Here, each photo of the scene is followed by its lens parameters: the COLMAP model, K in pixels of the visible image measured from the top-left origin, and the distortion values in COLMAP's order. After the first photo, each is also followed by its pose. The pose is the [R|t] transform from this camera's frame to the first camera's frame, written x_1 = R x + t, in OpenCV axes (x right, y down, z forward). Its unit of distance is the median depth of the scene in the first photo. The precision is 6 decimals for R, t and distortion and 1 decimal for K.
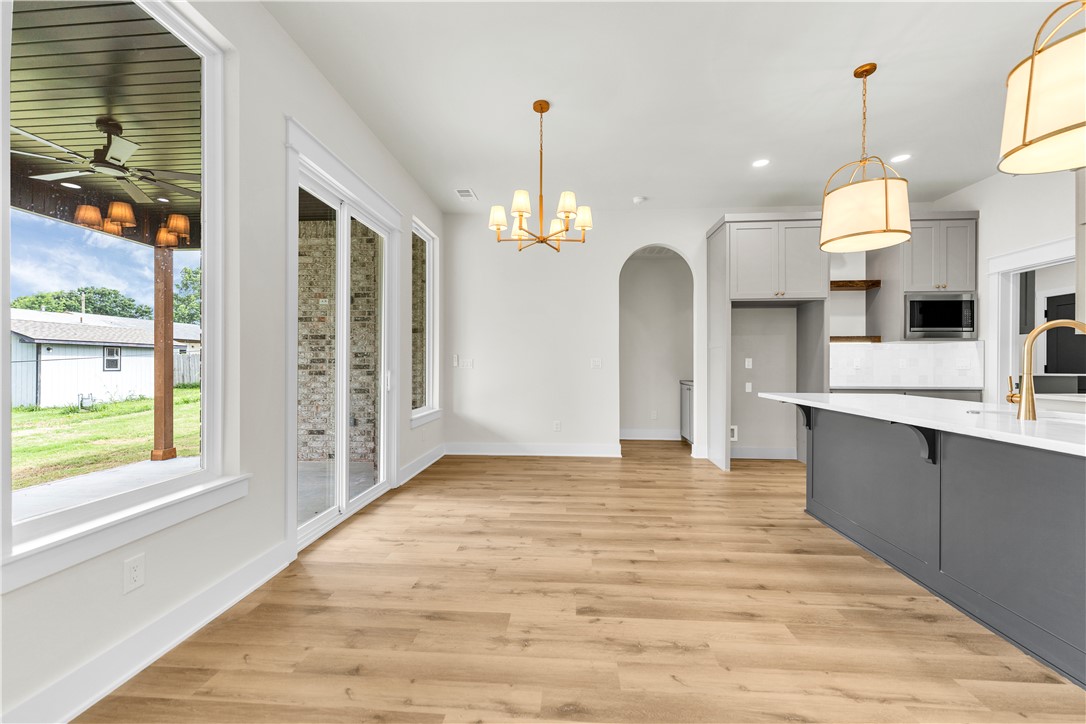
lens RADIAL K [[439.0, 0, 541.0], [0, 439.0, 364.3], [0, 0, 1]] dist [0.005360, -0.001452]
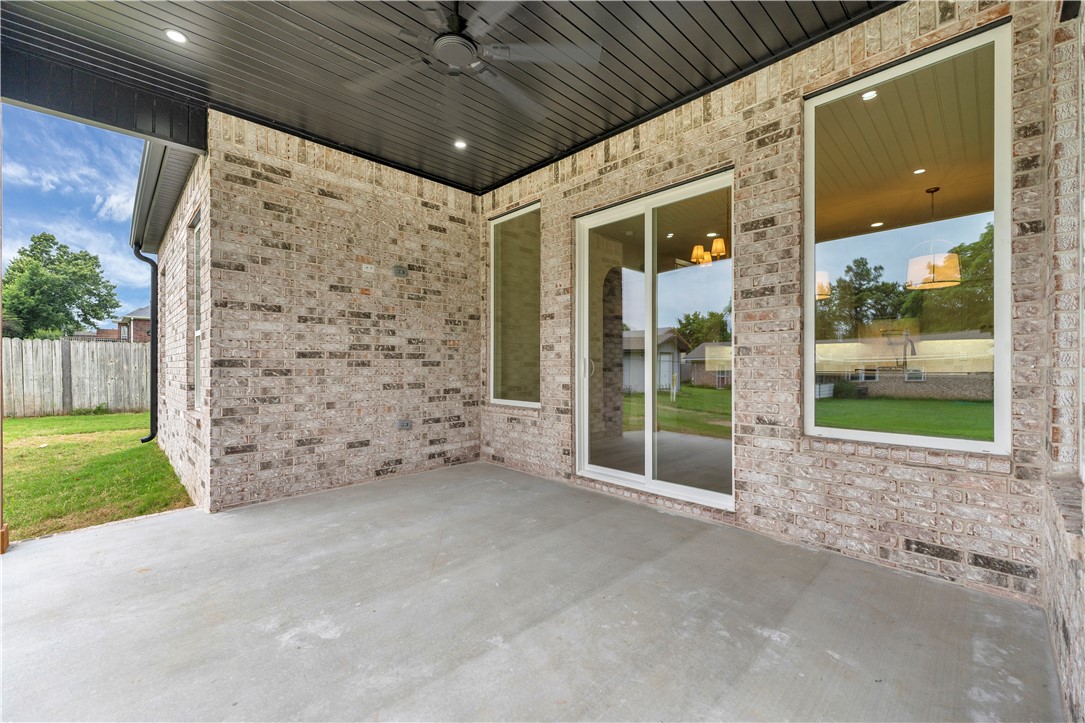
lens RADIAL K [[443.7, 0, 543.4], [0, 443.7, 364.0], [0, 0, 1]] dist [-0.000013, -0.000032]
pose [[0.663154, 0.001333, 0.748482, -1.063802], [0.002332, 0.999990, -0.003847, 0.029524], [-0.748479, 0.004297, 0.663144, 0.341243]]
